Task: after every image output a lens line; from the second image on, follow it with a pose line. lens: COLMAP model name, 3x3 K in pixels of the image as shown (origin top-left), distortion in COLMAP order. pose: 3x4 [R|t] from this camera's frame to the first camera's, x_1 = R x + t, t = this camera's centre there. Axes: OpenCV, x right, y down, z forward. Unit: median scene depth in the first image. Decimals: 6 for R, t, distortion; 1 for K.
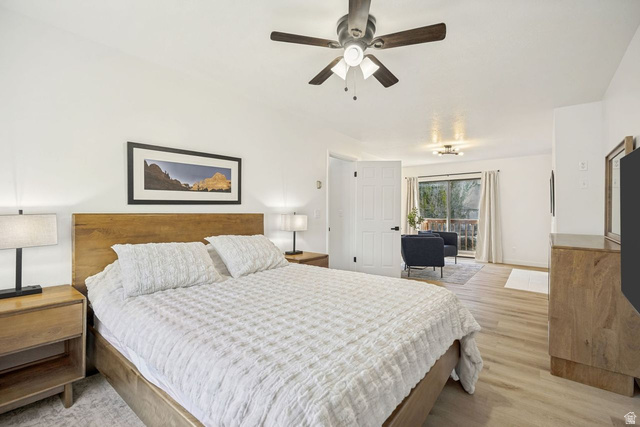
lens RADIAL K [[277.3, 0, 322.2], [0, 277.3, 212.6], [0, 0, 1]] dist [-0.003665, 0.000585]
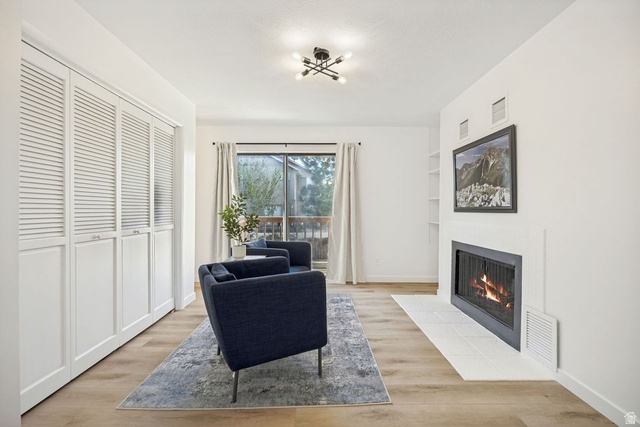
lens RADIAL K [[277.3, 0, 320.7], [0, 277.3, 209.5], [0, 0, 1]] dist [-0.003665, 0.000585]
pose [[0.774911, -0.002533, 0.632065, 0.145247], [-0.003393, 0.999961, 0.008166, 0.000700], [-0.632061, -0.008473, 0.774872, 0.539196]]
